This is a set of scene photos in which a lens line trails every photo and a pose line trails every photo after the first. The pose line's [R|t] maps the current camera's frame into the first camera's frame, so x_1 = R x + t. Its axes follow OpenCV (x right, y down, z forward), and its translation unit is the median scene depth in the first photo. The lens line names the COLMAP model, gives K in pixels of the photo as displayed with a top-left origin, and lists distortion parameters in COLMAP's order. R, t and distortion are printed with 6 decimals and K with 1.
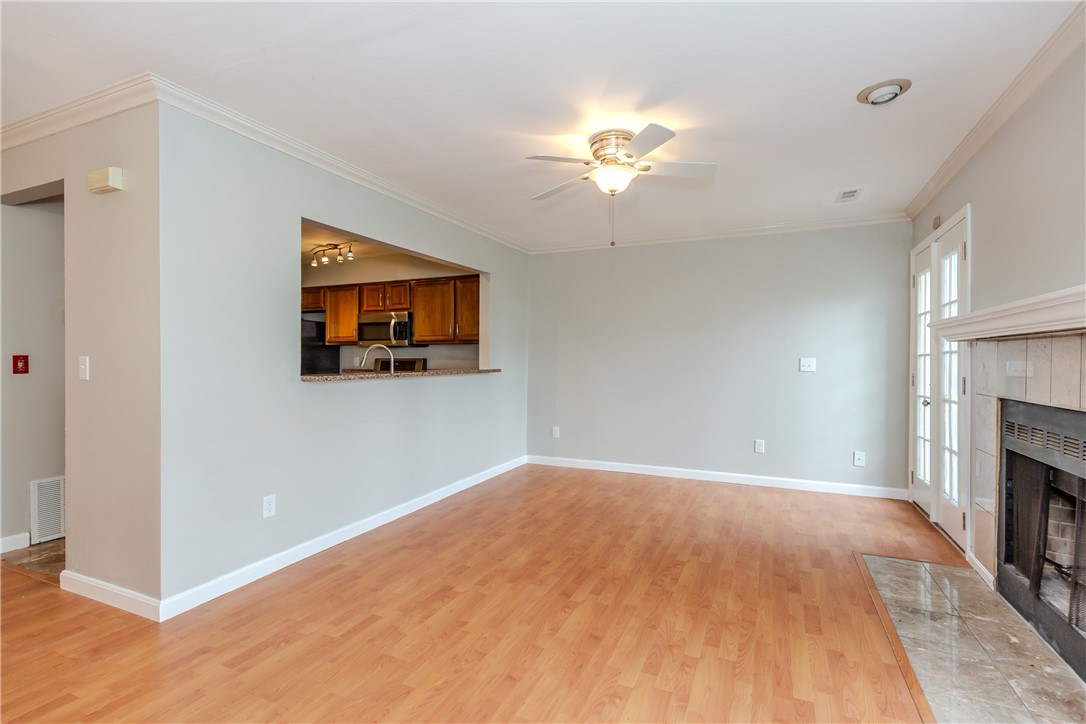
lens RADIAL K [[501.1, 0, 543.0], [0, 501.1, 362.0], [0, 0, 1]] dist [0.002707, -0.000210]
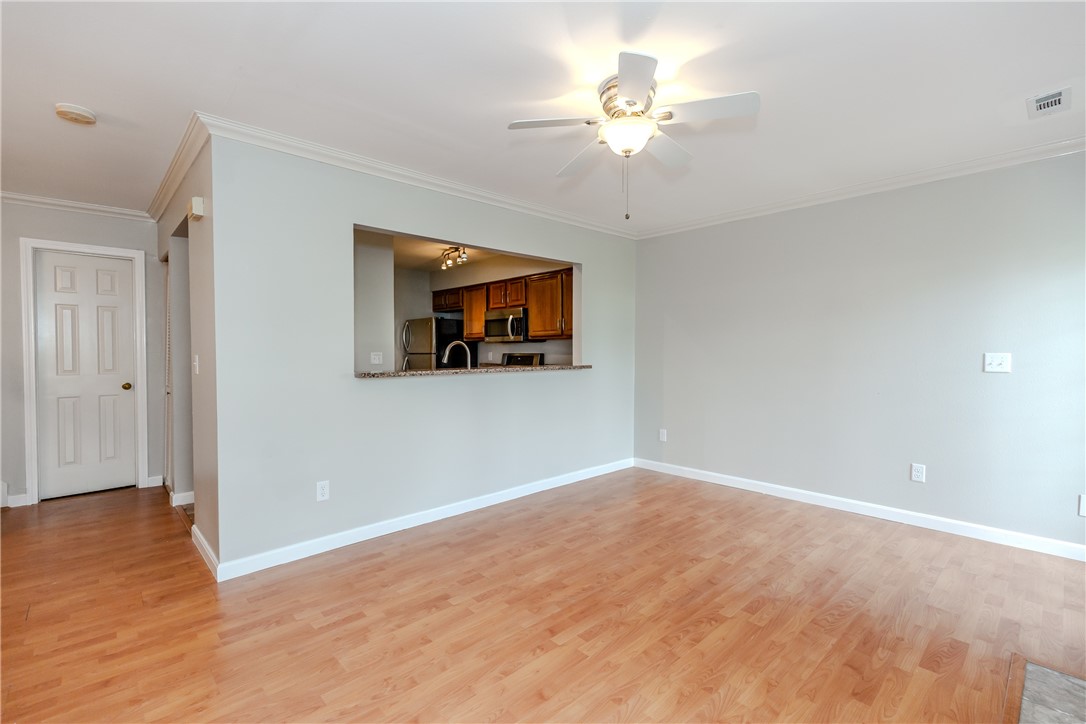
lens RADIAL K [[489.8, 0, 545.2], [0, 489.8, 363.0], [0, 0, 1]] dist [0.001356, -0.000223]
pose [[0.924287, 0.005101, -0.381663, 0.250110], [0.001544, 0.999853, 0.017103, -0.008025], [0.381694, -0.016398, 0.924143, 0.159576]]
